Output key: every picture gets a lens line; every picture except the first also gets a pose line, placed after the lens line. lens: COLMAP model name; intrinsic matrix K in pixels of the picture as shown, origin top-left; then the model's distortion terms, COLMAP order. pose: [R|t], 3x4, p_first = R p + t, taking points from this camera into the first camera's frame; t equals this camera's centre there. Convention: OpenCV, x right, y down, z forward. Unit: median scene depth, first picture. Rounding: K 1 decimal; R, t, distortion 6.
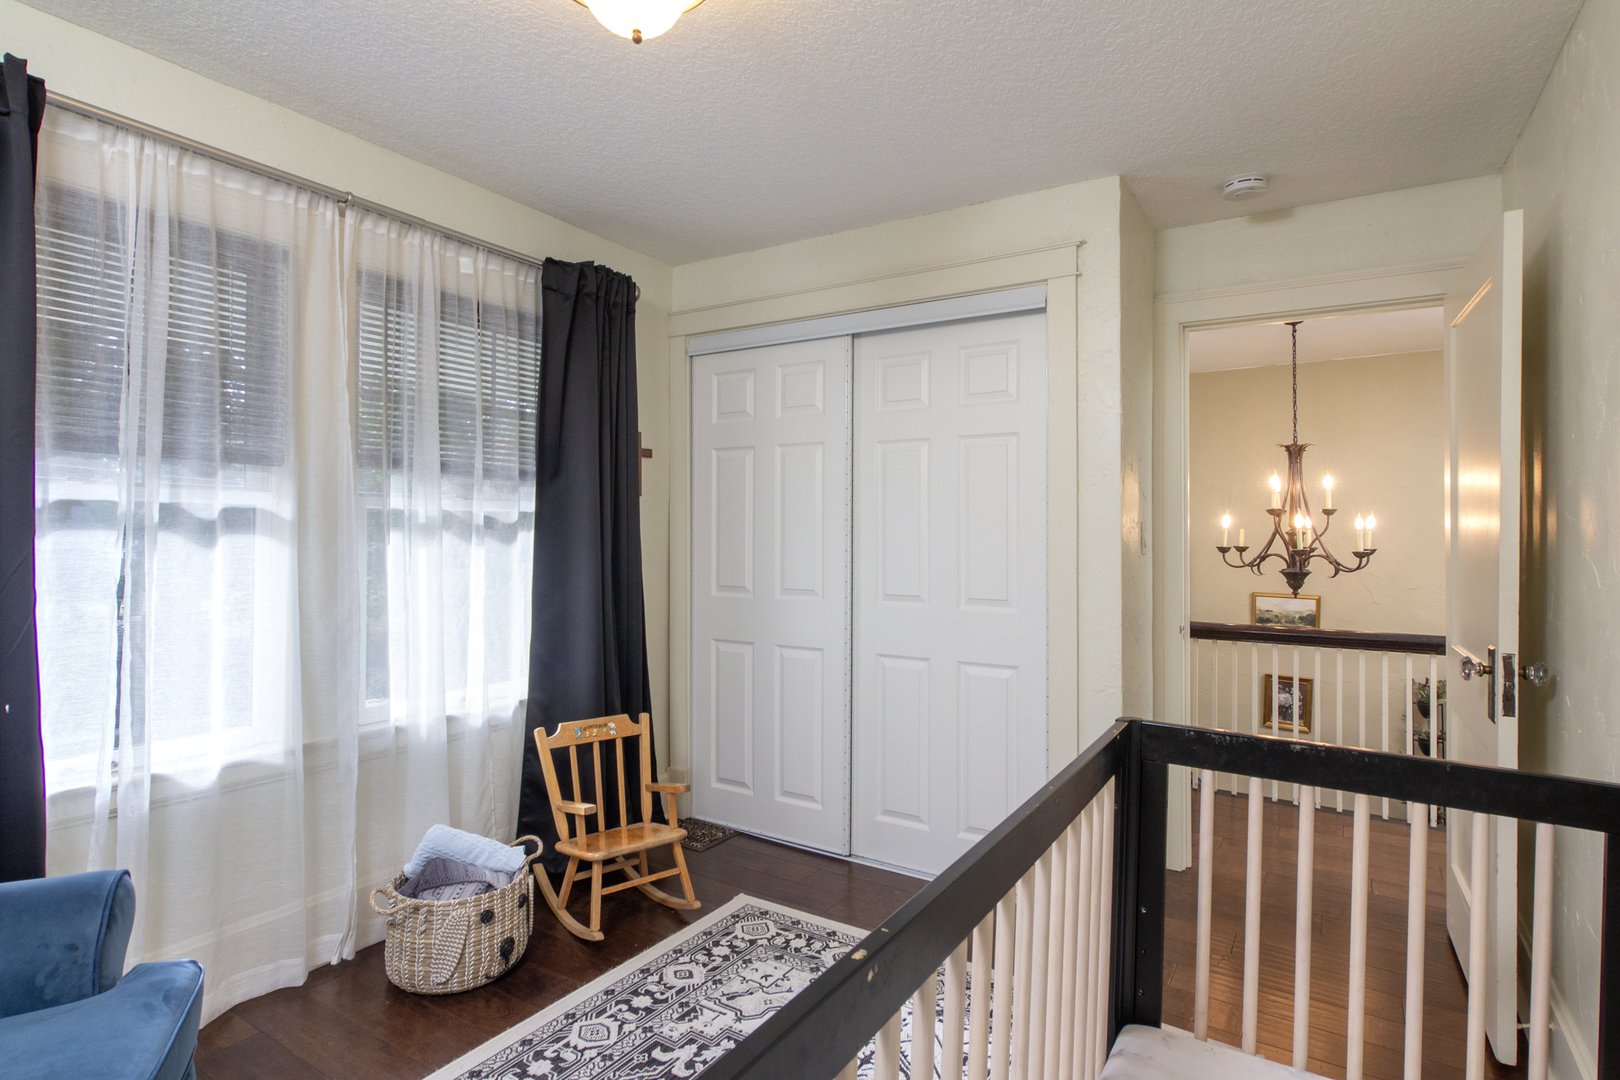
lens RADIAL K [[831.5, 0, 758.9], [0, 831.5, 536.7], [0, 0, 1]] dist [0.022014, 0.000233]
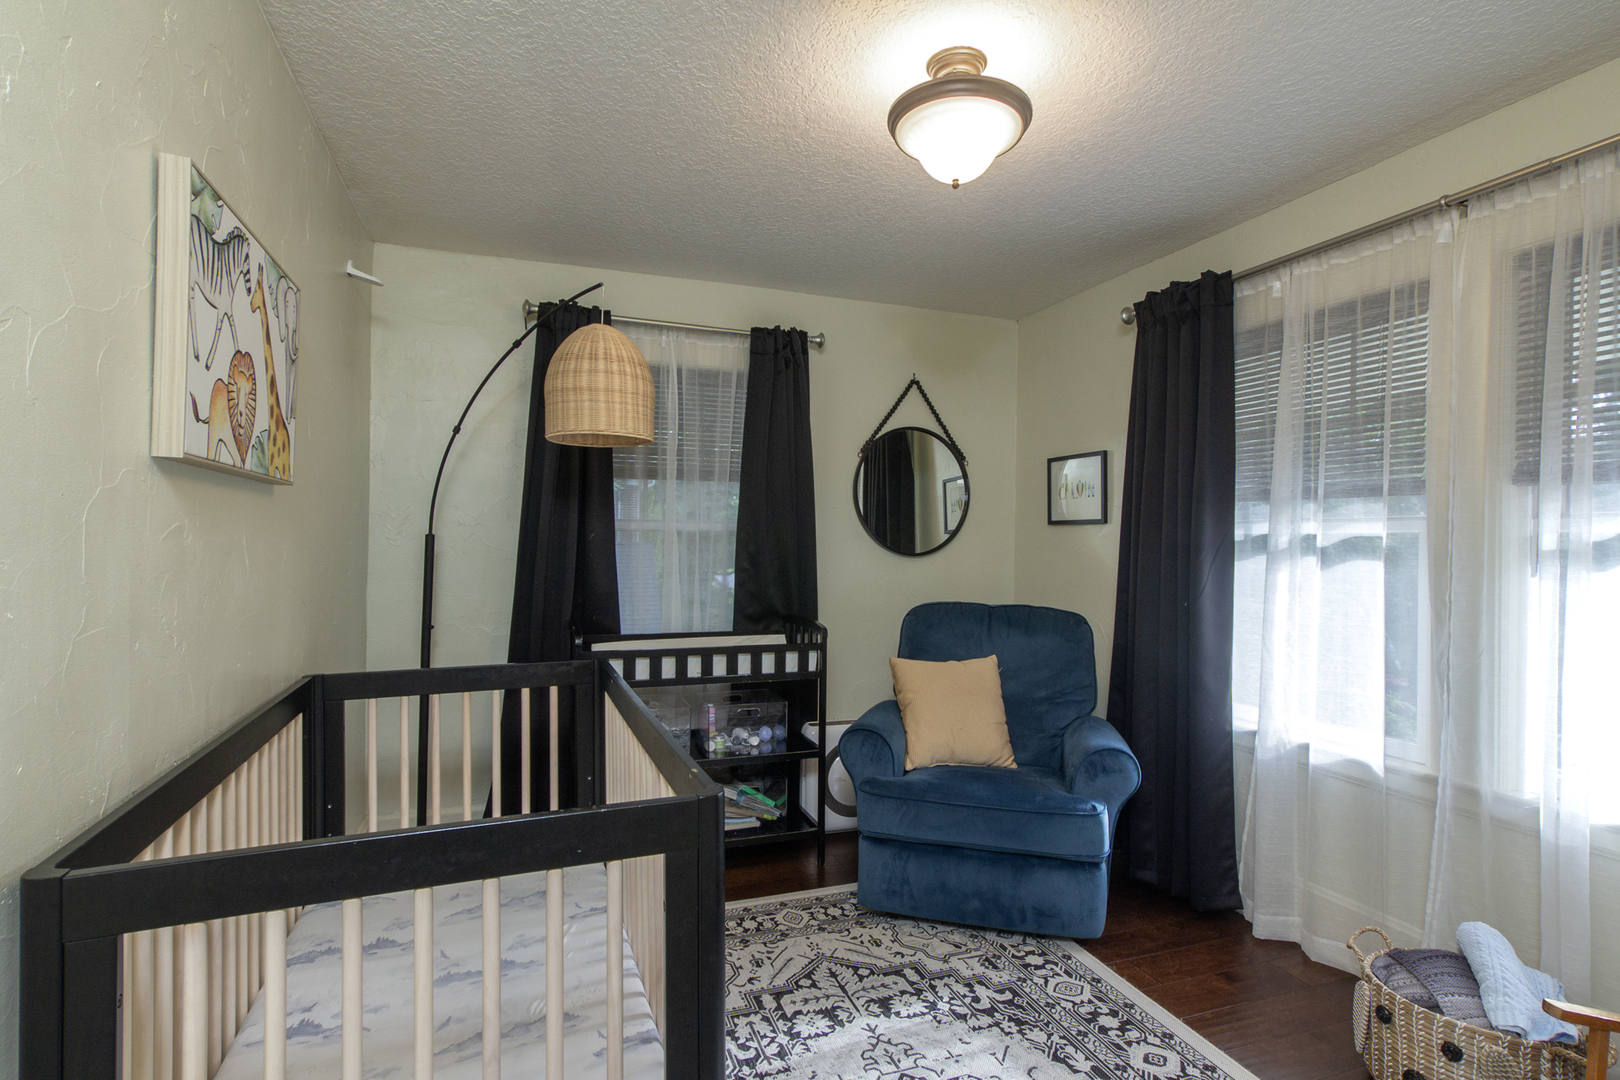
lens RADIAL K [[837.5, 0, 810.1], [0, 837.5, 548.6], [0, 0, 1]] dist [-0.000758, -0.000120]
pose [[-0.577425, -0.016947, -0.816268, 0.824222], [-0.028358, 0.999598, -0.000692, 0.004037], [0.815951, 0.022748, -0.577673, 1.183432]]
